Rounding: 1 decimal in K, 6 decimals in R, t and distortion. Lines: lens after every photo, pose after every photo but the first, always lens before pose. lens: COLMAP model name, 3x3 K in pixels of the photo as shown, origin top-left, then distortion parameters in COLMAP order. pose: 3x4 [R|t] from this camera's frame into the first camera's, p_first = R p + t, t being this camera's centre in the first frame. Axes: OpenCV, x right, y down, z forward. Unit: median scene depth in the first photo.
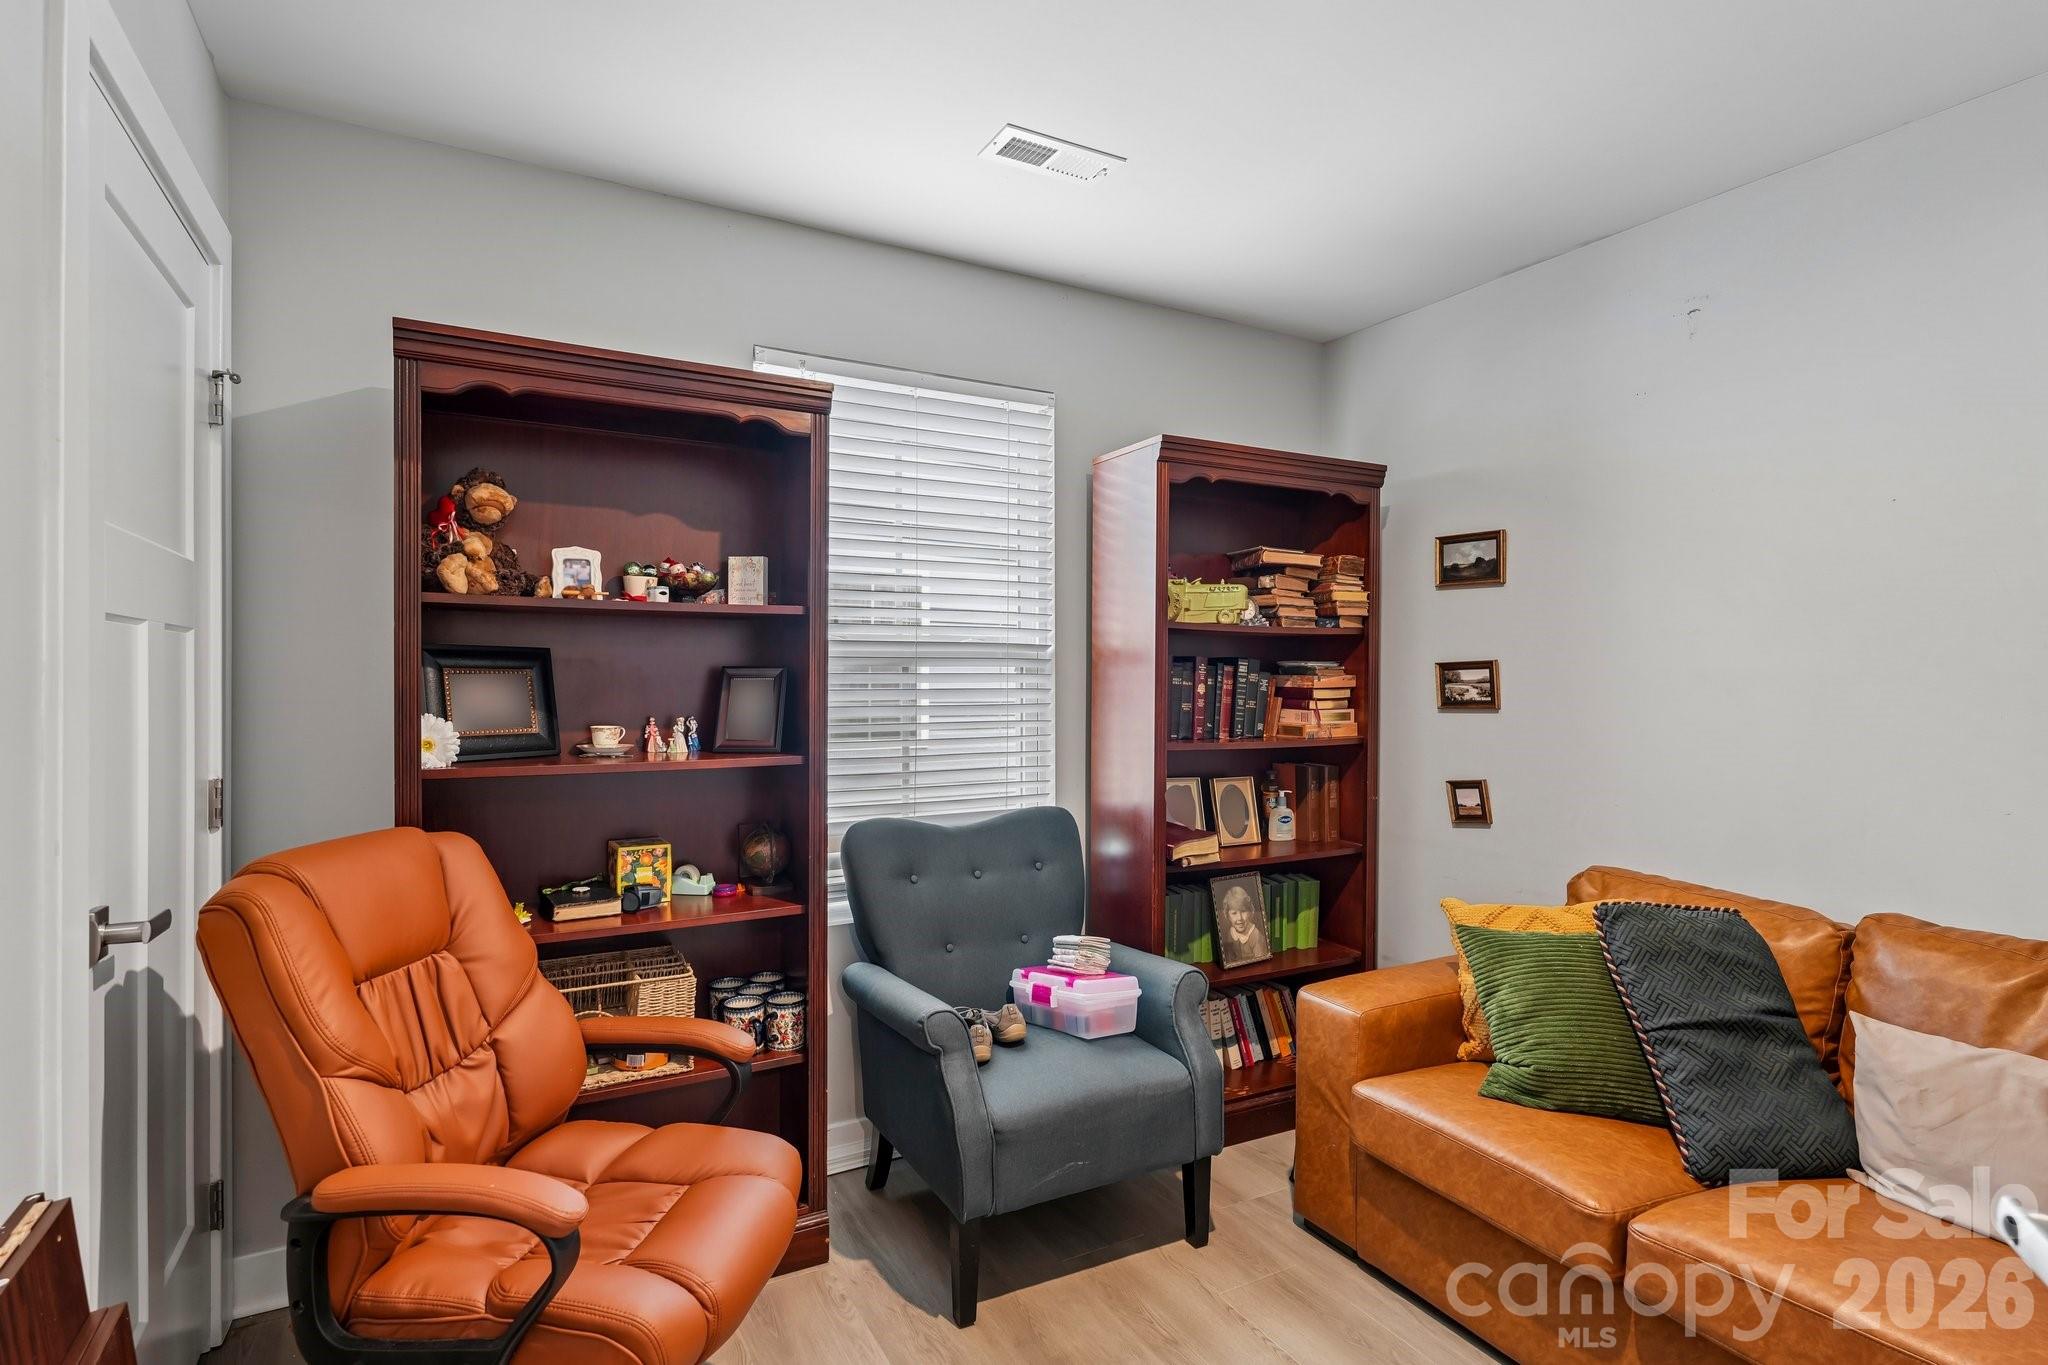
lens RADIAL K [[1003.3, 0, 1032.6], [0, 1003.3, 678.3], [0, 0, 1]] dist [0.001629, 0.000017]
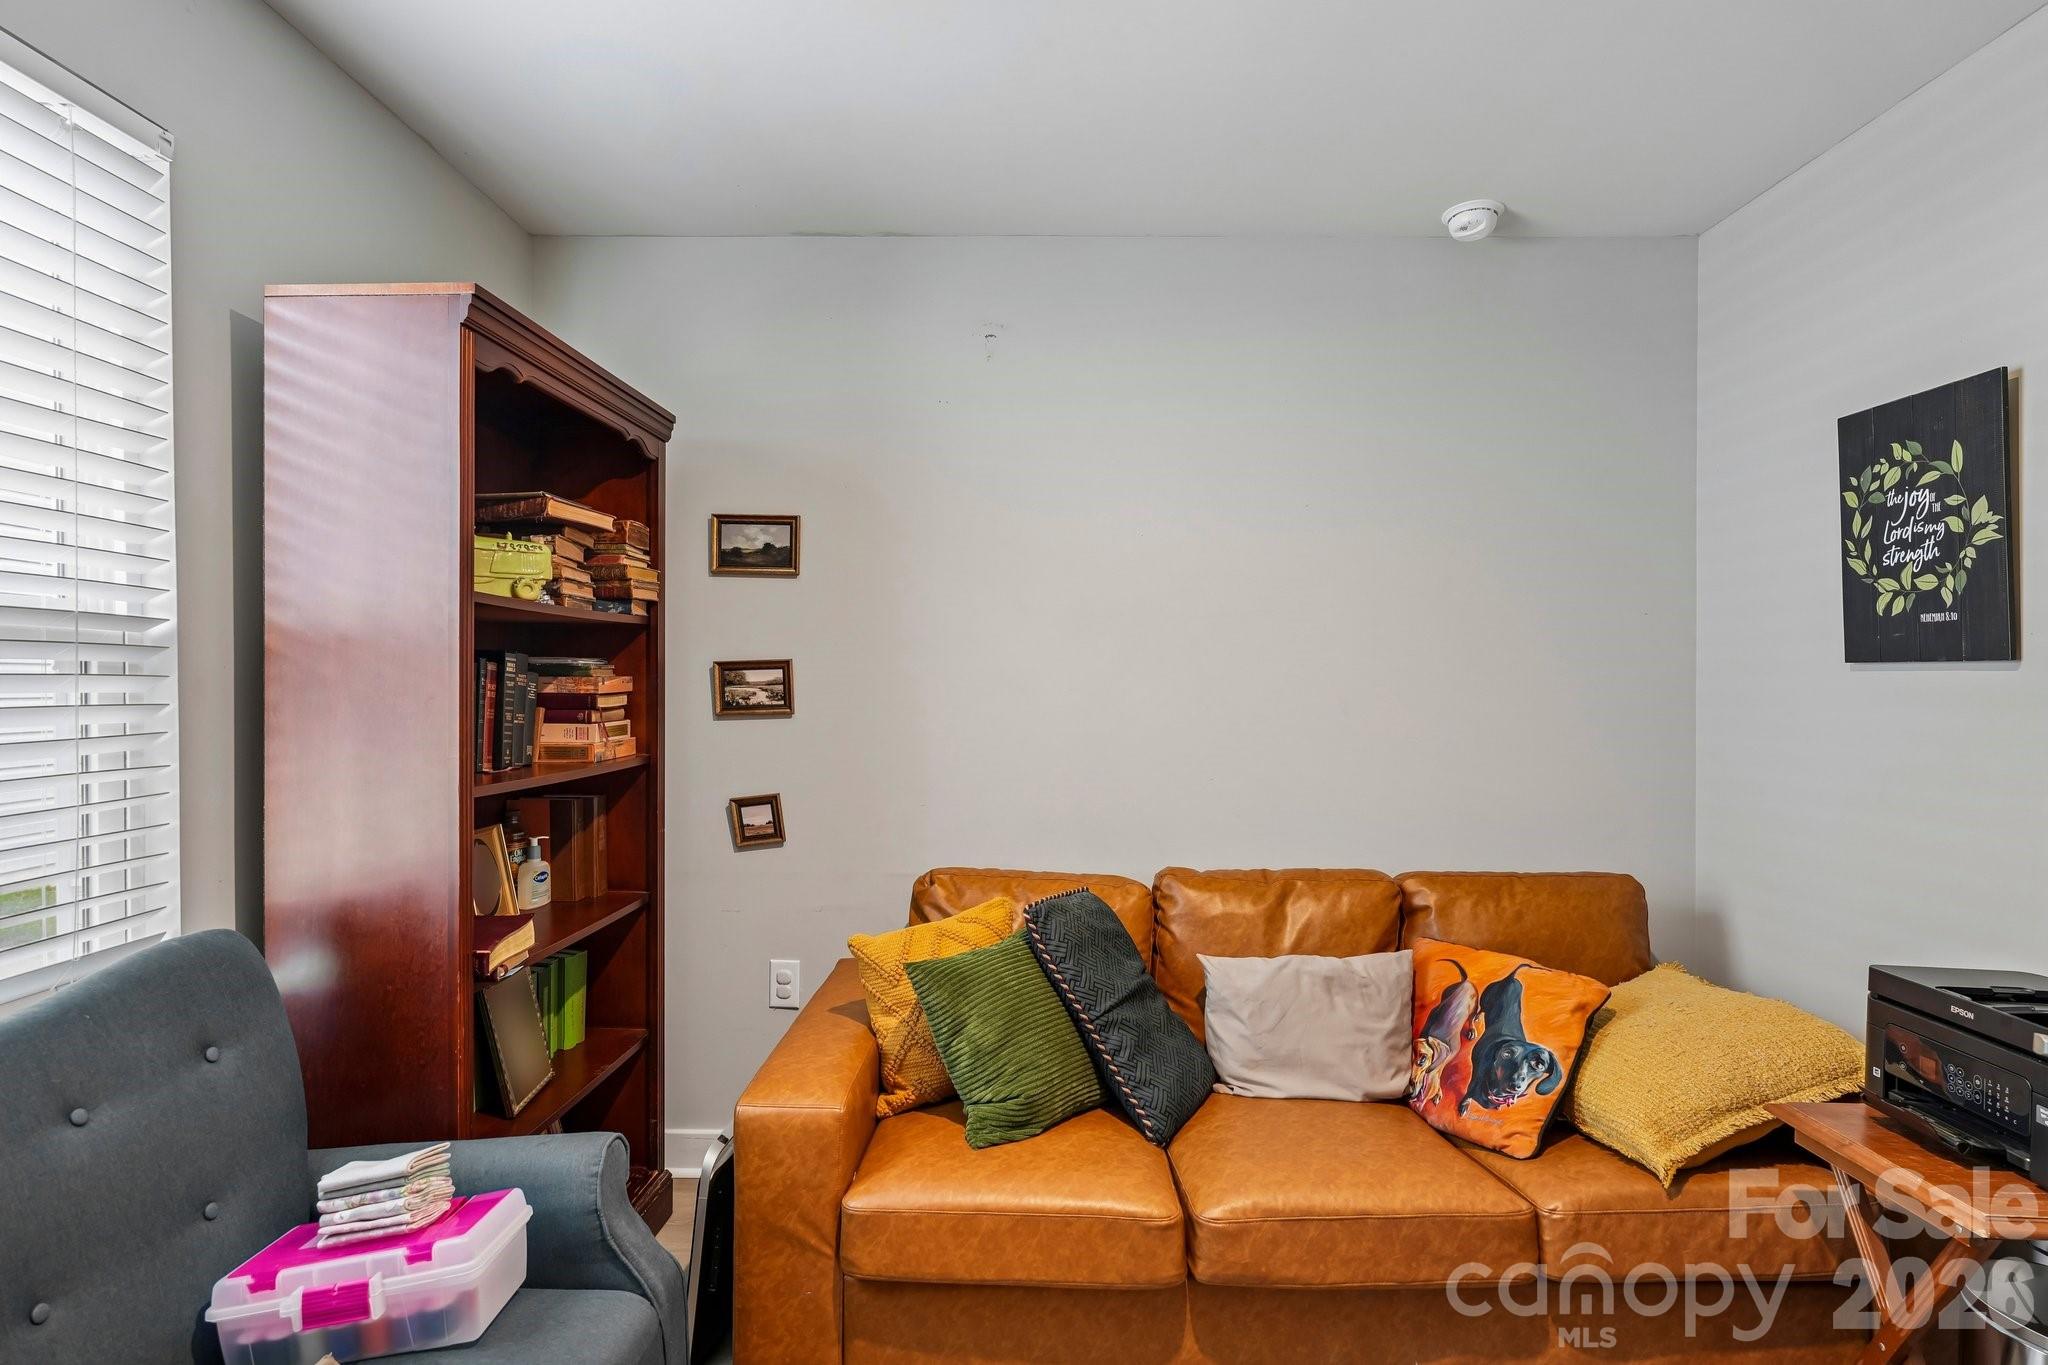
lens RADIAL K [[1003.3, 0, 1028.7], [0, 1003.3, 678.6], [0, 0, 1]] dist [0.001629, 0.000017]
pose [[0.496318, -0.003173, 0.868135, -0.219585], [0.001263, 0.999995, 0.002933, -0.003333], [-0.868140, -0.000359, 0.496320, 0.375493]]
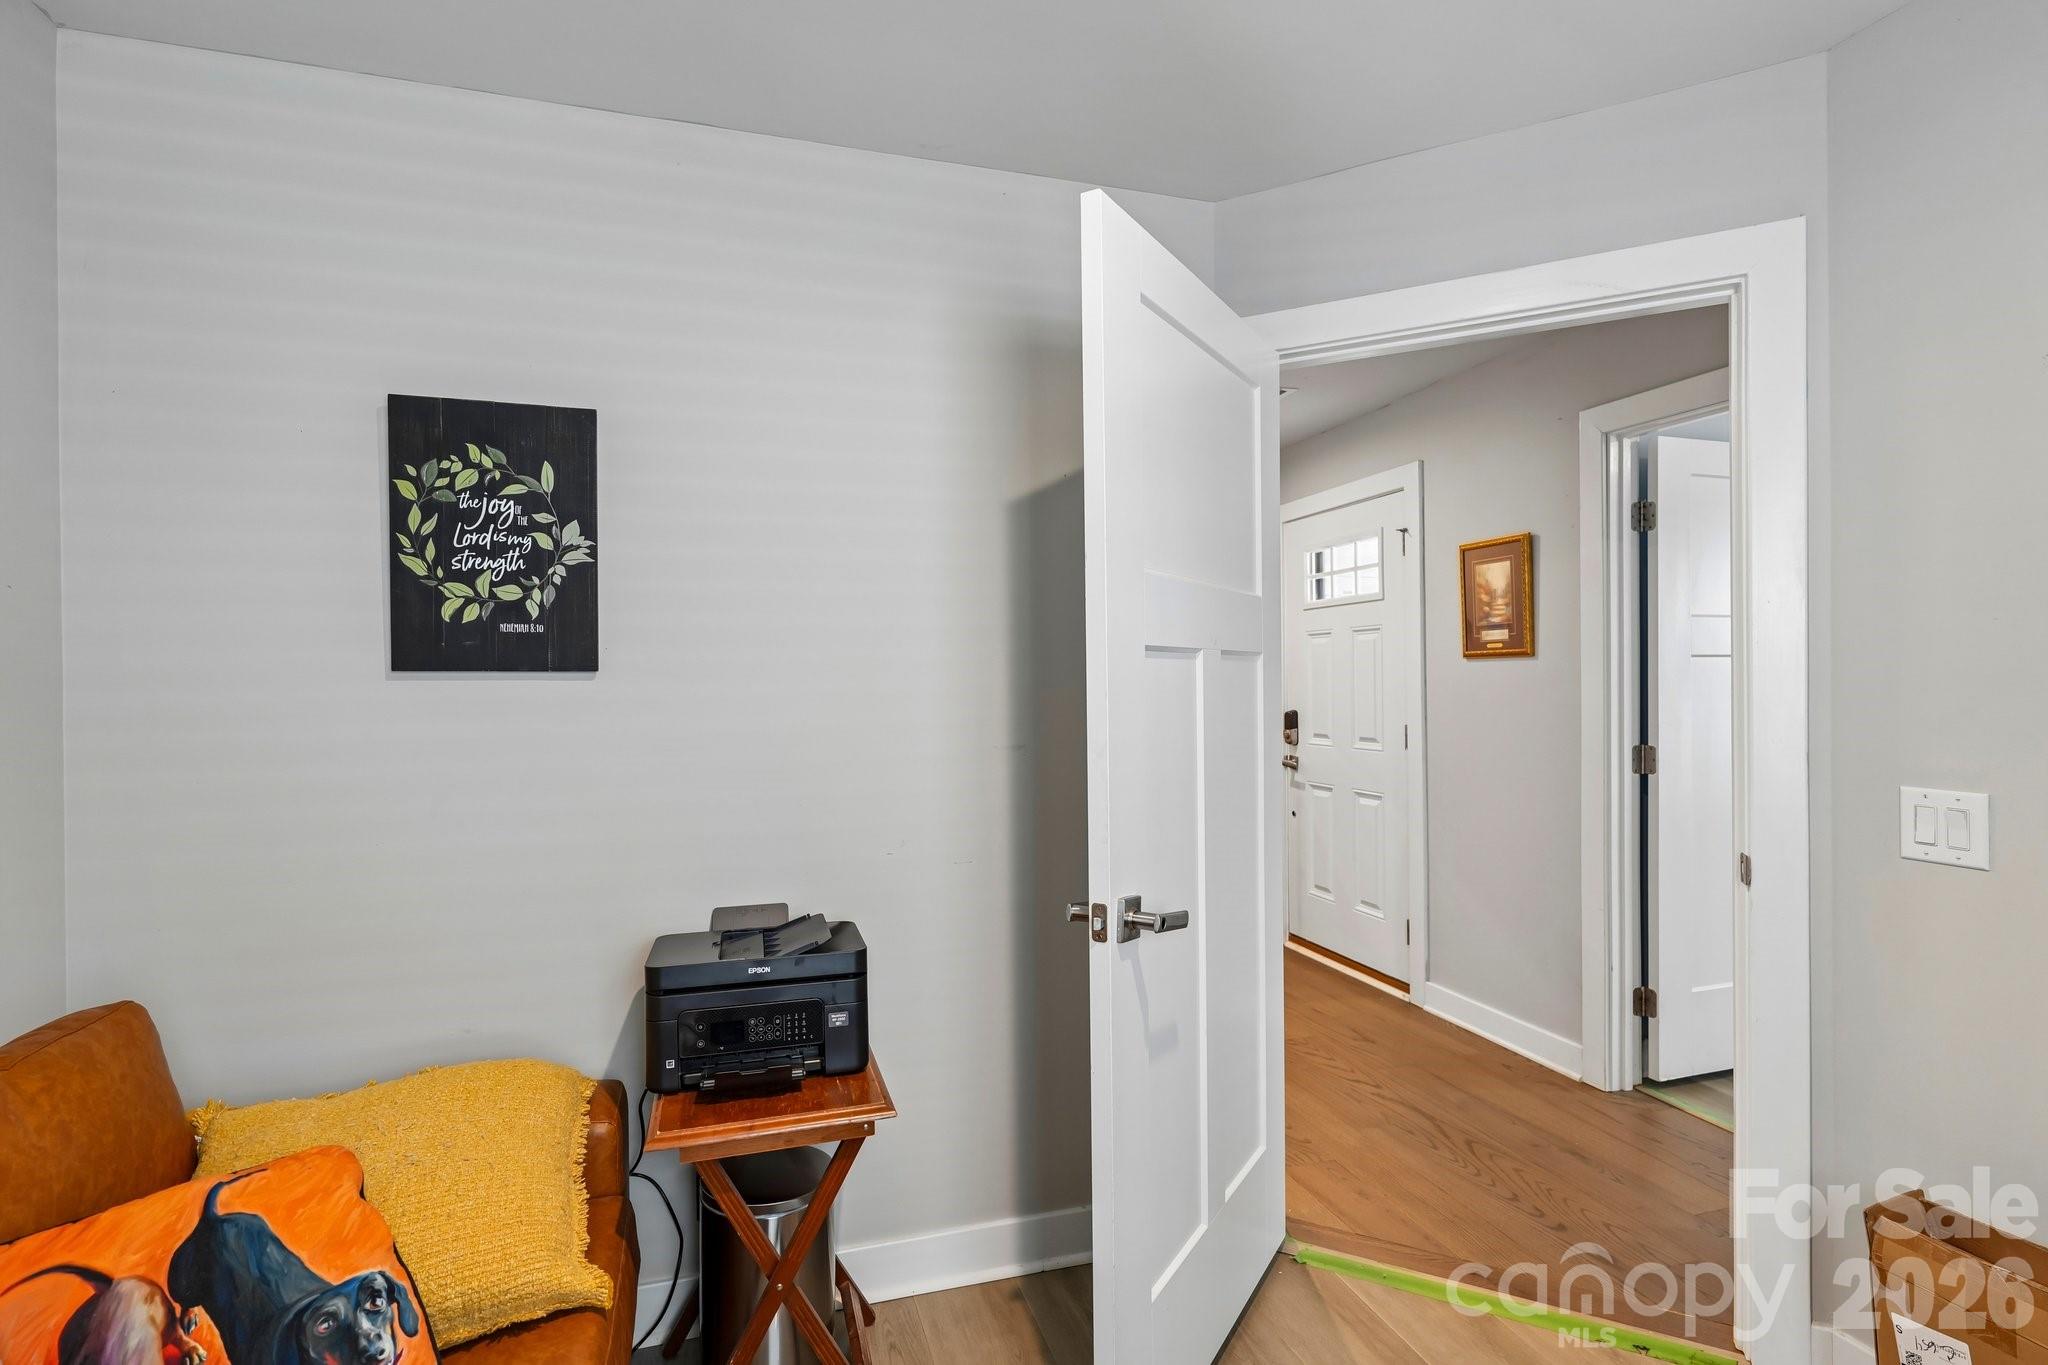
lens RADIAL K [[1003.3, 0, 1020.9], [0, 1003.3, 684.1], [0, 0, 1]] dist [0.001629, 0.000017]
pose [[-0.976822, 0.001179, 0.214051, 0.212672], [0.002148, 0.999988, 0.004295, -0.005765], [-0.214043, 0.004656, -0.976813, 0.807535]]
